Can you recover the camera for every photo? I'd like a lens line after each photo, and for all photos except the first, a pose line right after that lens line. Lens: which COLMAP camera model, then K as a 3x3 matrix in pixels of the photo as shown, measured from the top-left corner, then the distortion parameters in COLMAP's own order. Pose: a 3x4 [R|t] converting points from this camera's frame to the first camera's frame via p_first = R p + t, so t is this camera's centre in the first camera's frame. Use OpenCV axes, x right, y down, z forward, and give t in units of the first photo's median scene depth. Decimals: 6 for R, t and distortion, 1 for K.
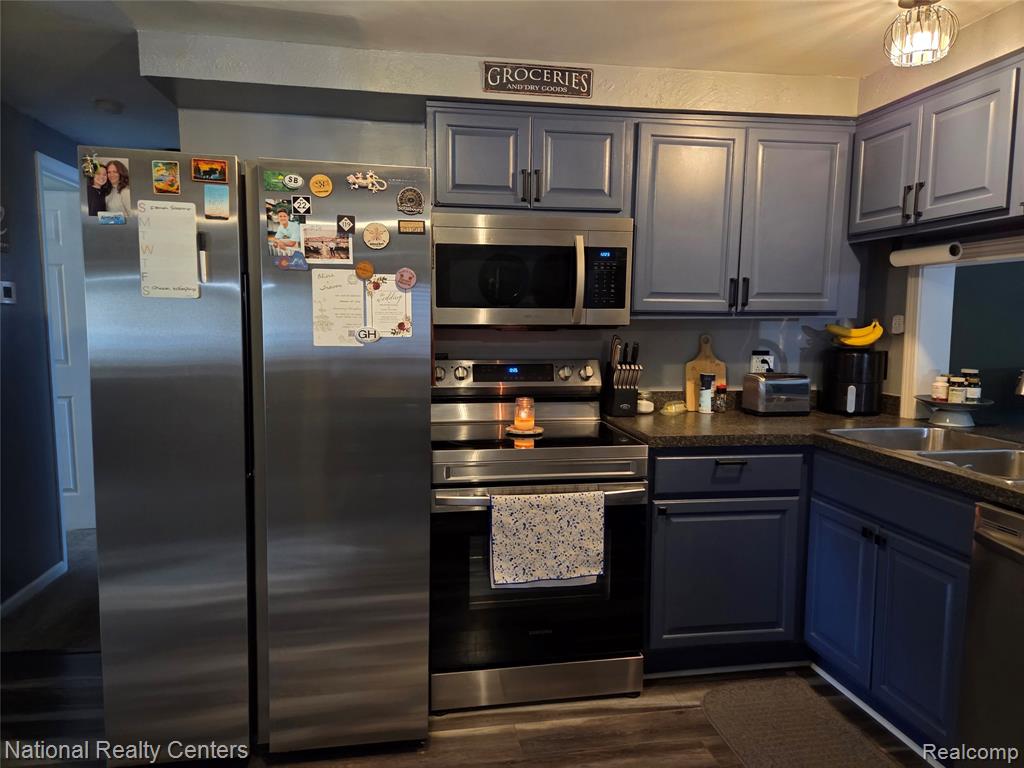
lens RADIAL K [[688.2, 0, 509.0], [0, 688.2, 379.8], [0, 0, 1]] dist [0.088162, -0.071677]
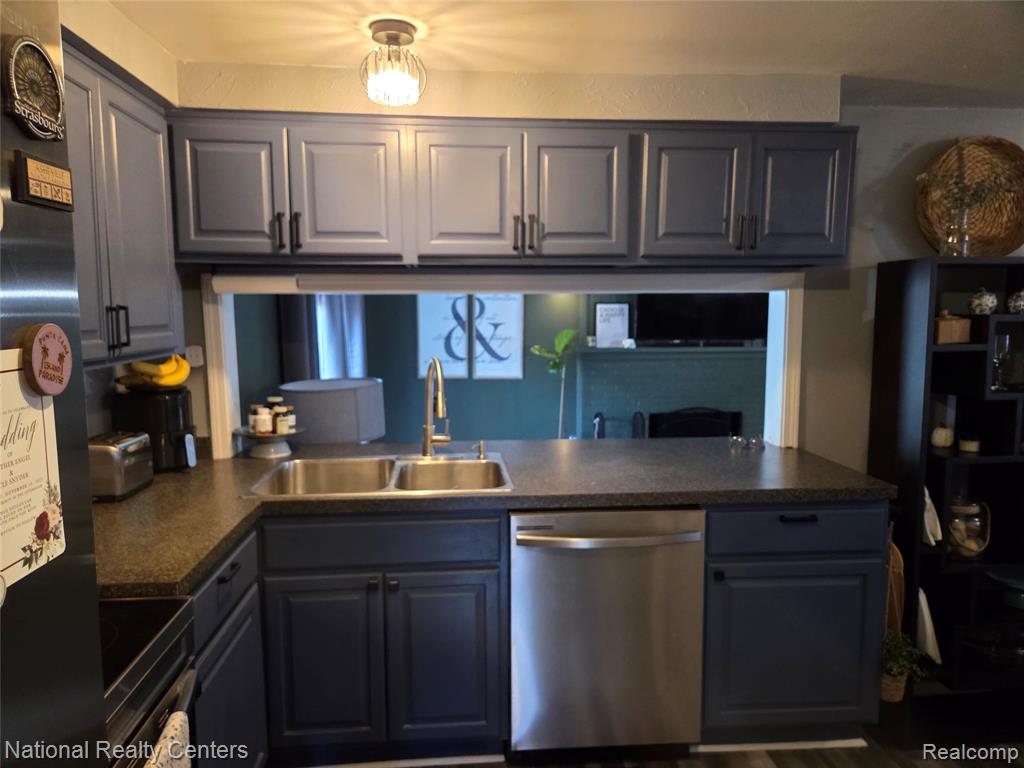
lens RADIAL K [[691.1, 0, 508.9], [0, 691.1, 386.9], [0, 0, 1]] dist [0.067668, -0.072885]
pose [[0.093417, -0.116579, 0.988778, -0.315978], [0.090890, 0.989973, 0.108133, -0.112712], [-0.991470, 0.079768, 0.103076, 0.589656]]
